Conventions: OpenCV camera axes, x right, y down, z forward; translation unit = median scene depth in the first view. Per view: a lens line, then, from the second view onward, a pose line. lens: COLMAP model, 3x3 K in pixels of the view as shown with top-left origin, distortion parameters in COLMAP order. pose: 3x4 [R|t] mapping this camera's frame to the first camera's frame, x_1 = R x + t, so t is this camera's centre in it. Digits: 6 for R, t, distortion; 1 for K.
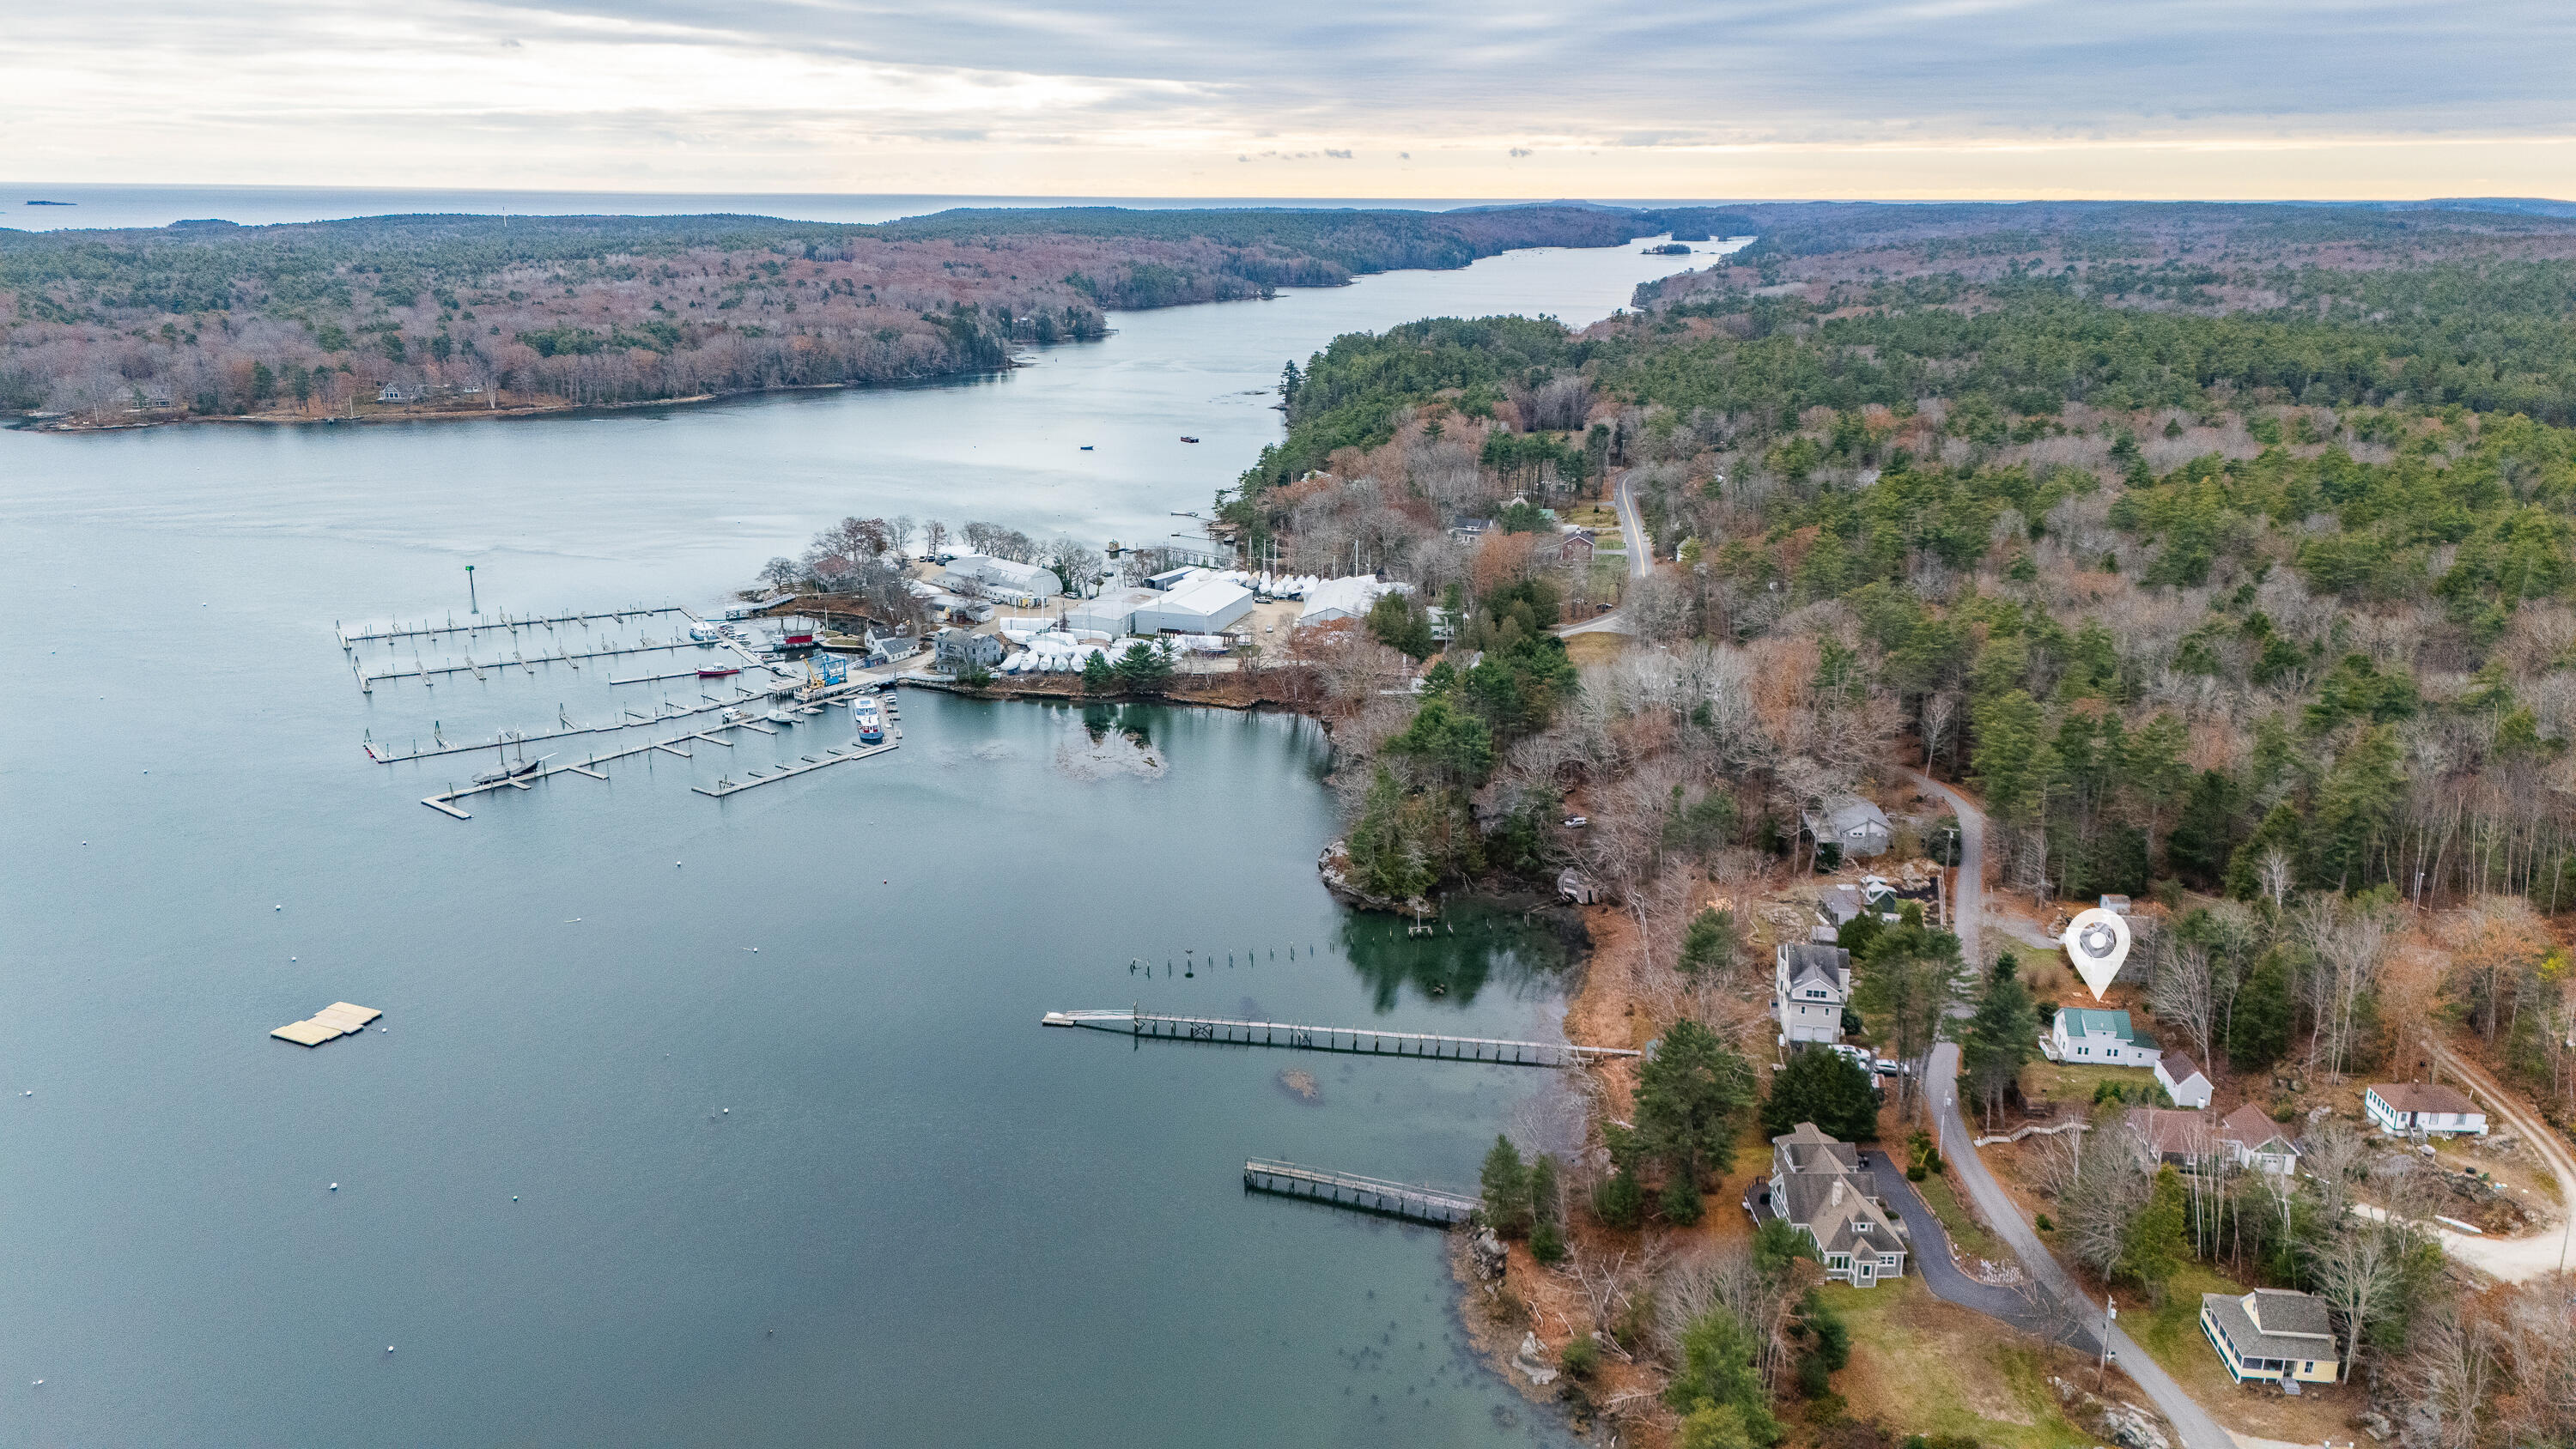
lens RADIAL K [[1873.6, 0, 1288.0], [0, 1873.6, 724.5], [0, 0, 1]] dist [0.070979, -0.061603]
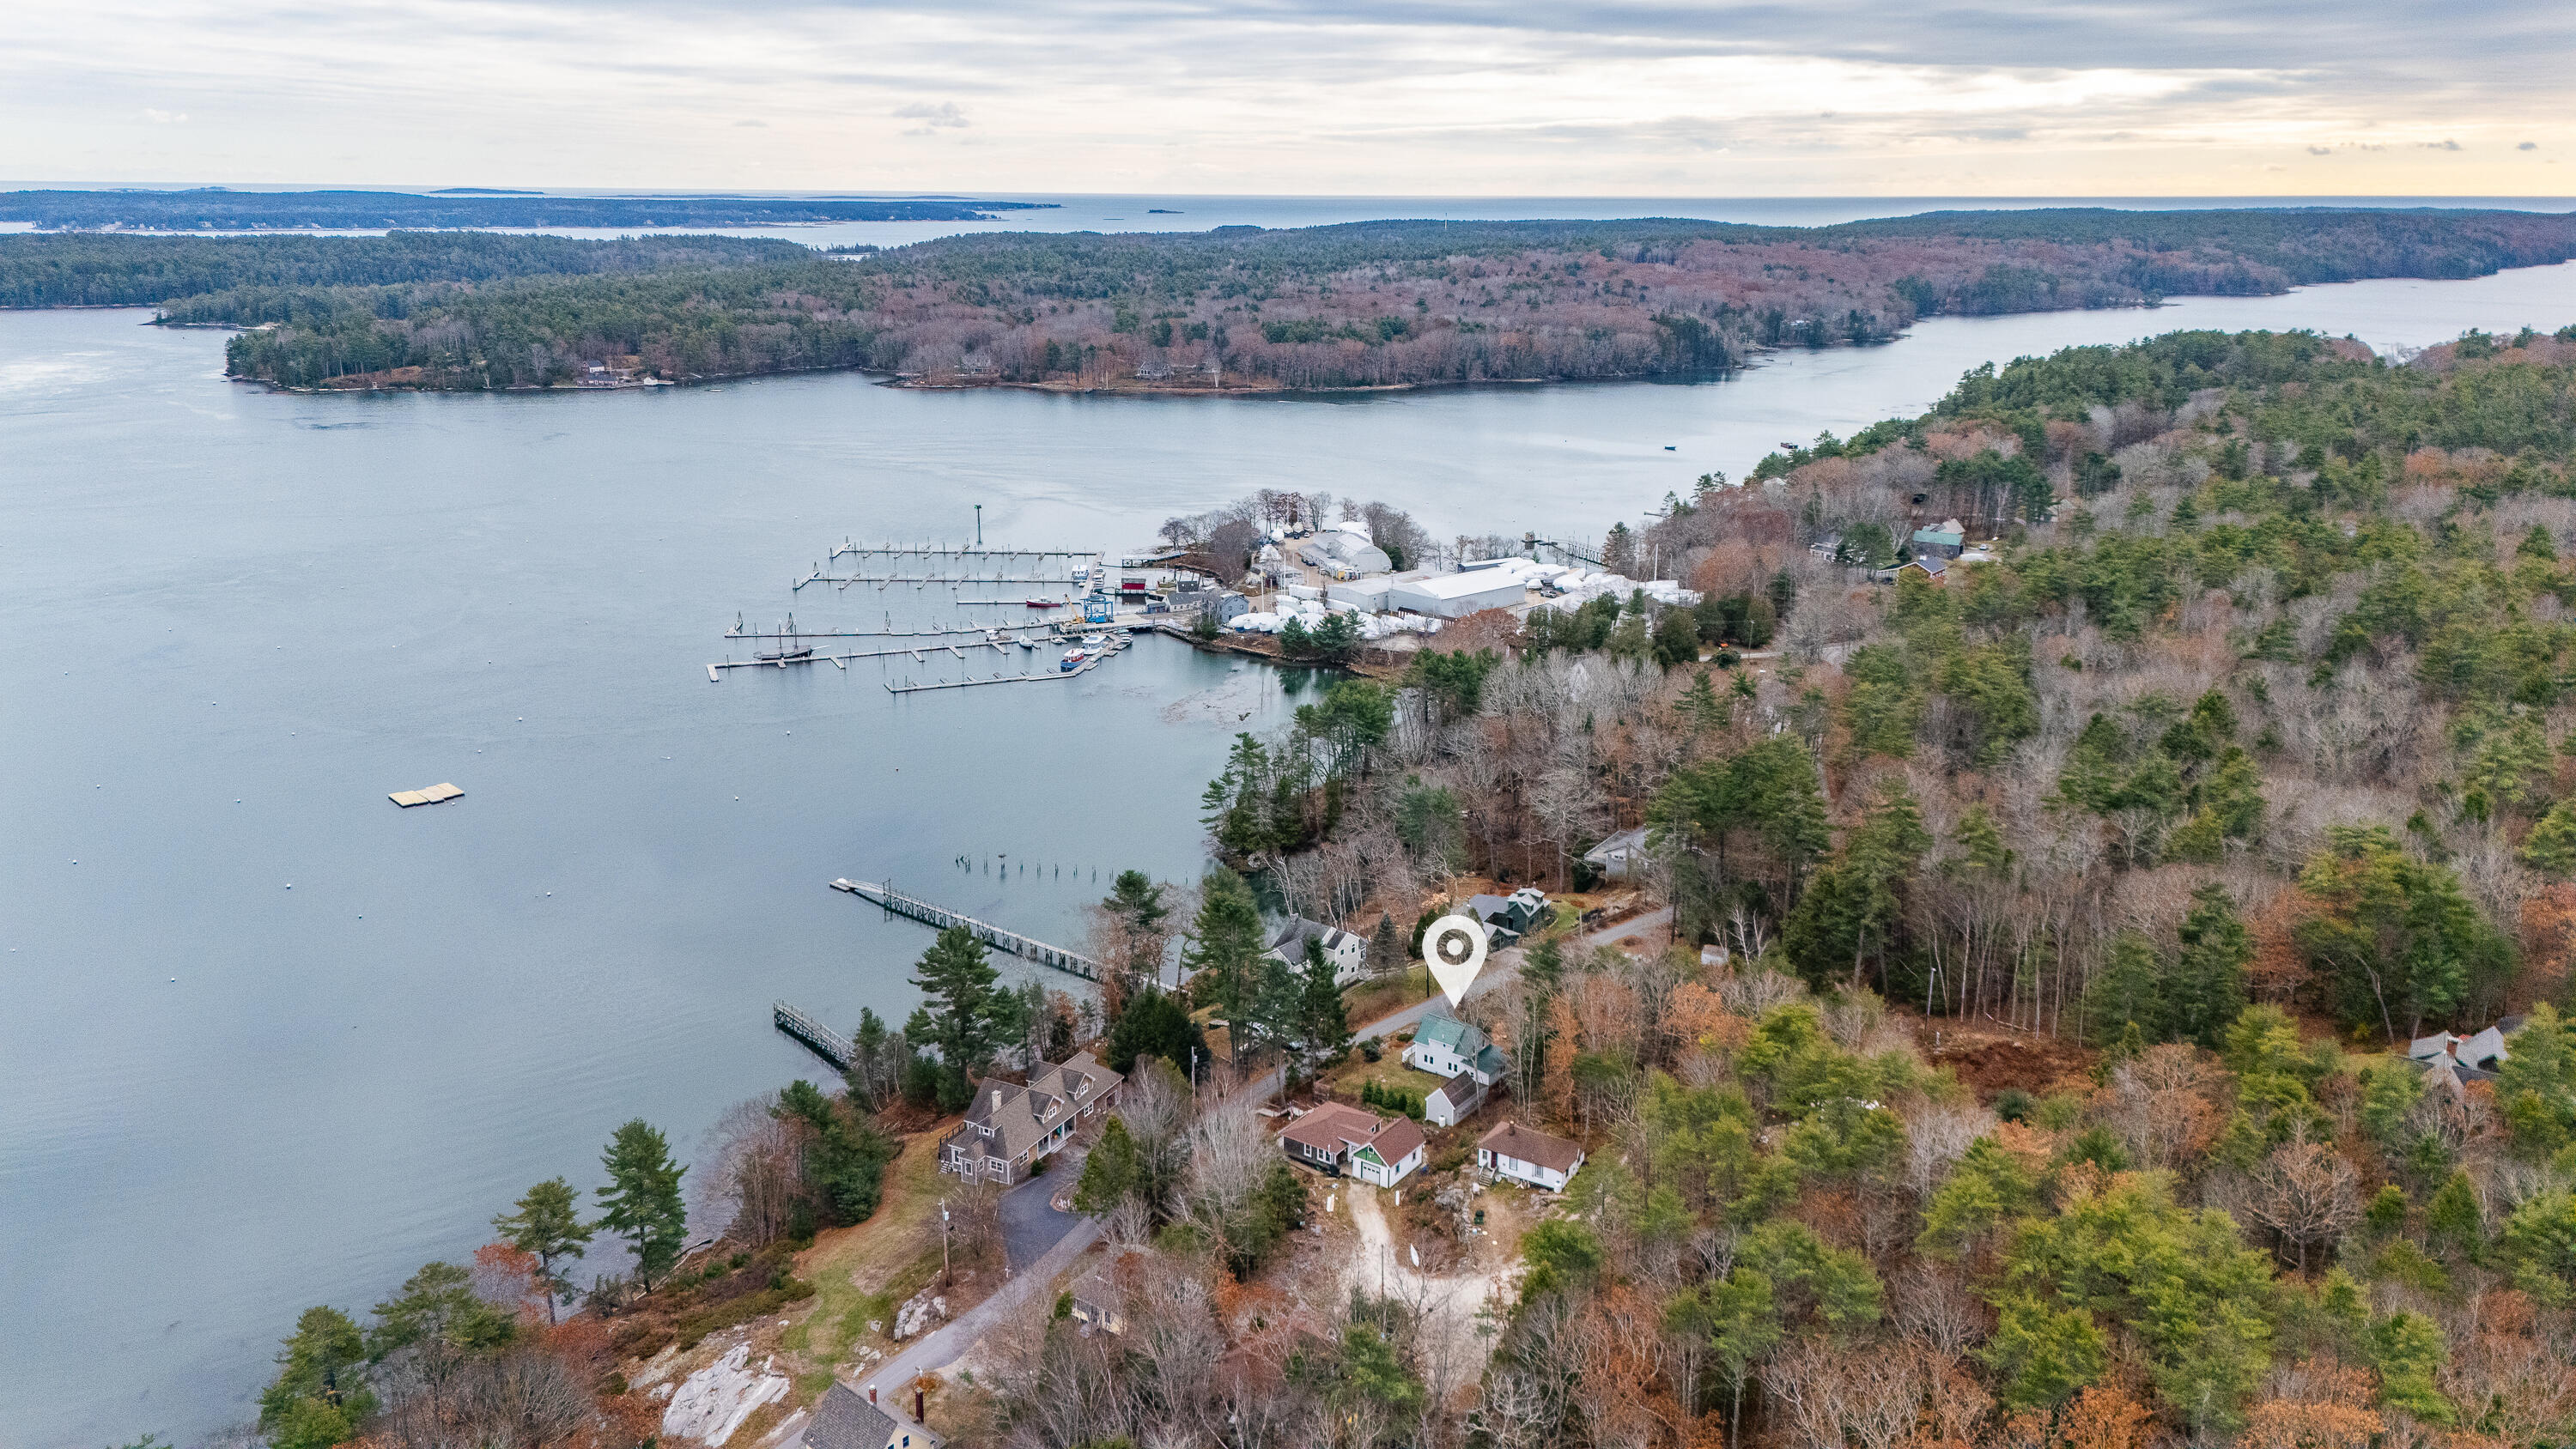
lens RADIAL K [[1873.6, 0, 1288.0], [0, 1873.6, 724.5], [0, 0, 1]] dist [0.070979, -0.061603]
pose [[0.869870, 0.132773, -0.475076, 0.573961], [-0.133787, 0.990498, 0.031856, -0.016266], [0.474791, 0.035849, 0.879368, 0.068876]]
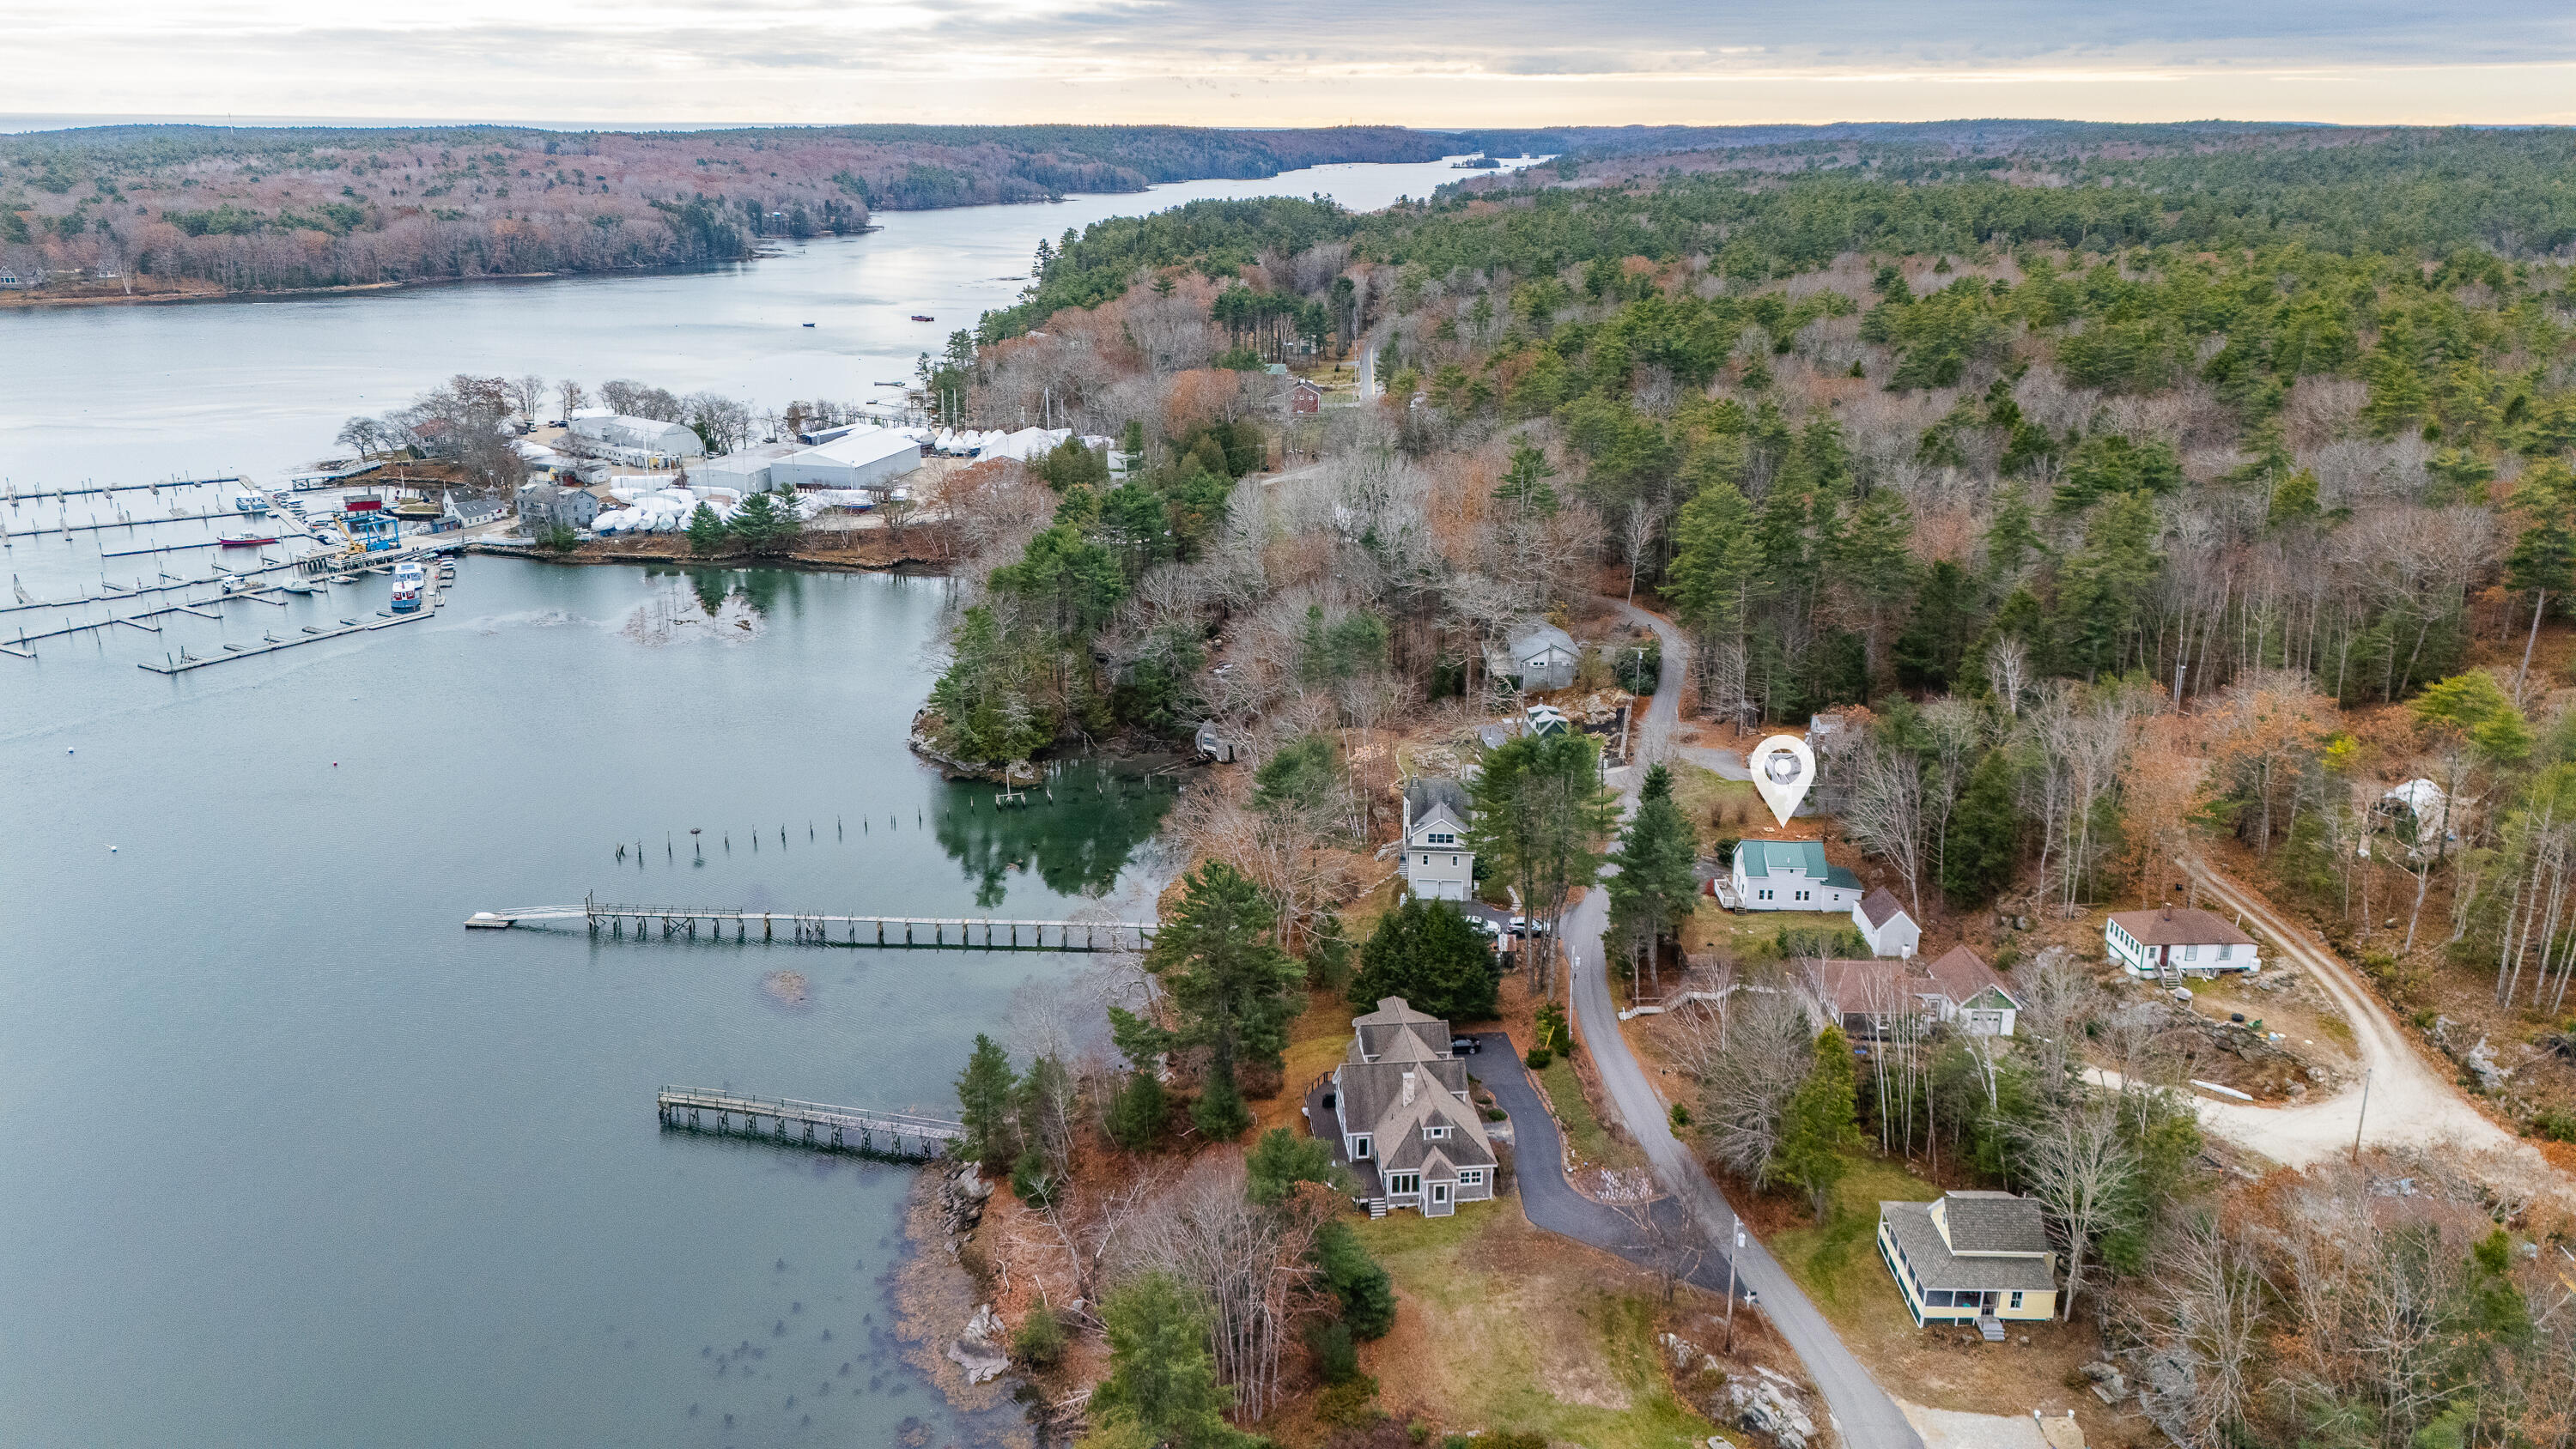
lens RADIAL K [[1873.6, 0, 1288.0], [0, 1873.6, 724.5], [0, 0, 1]] dist [0.070979, -0.061603]
pose [[0.996004, -0.028543, 0.084624, 0.116373], [0.025670, 0.999063, 0.034842, 0.051060], [-0.085540, -0.032530, 0.995804, 0.181272]]
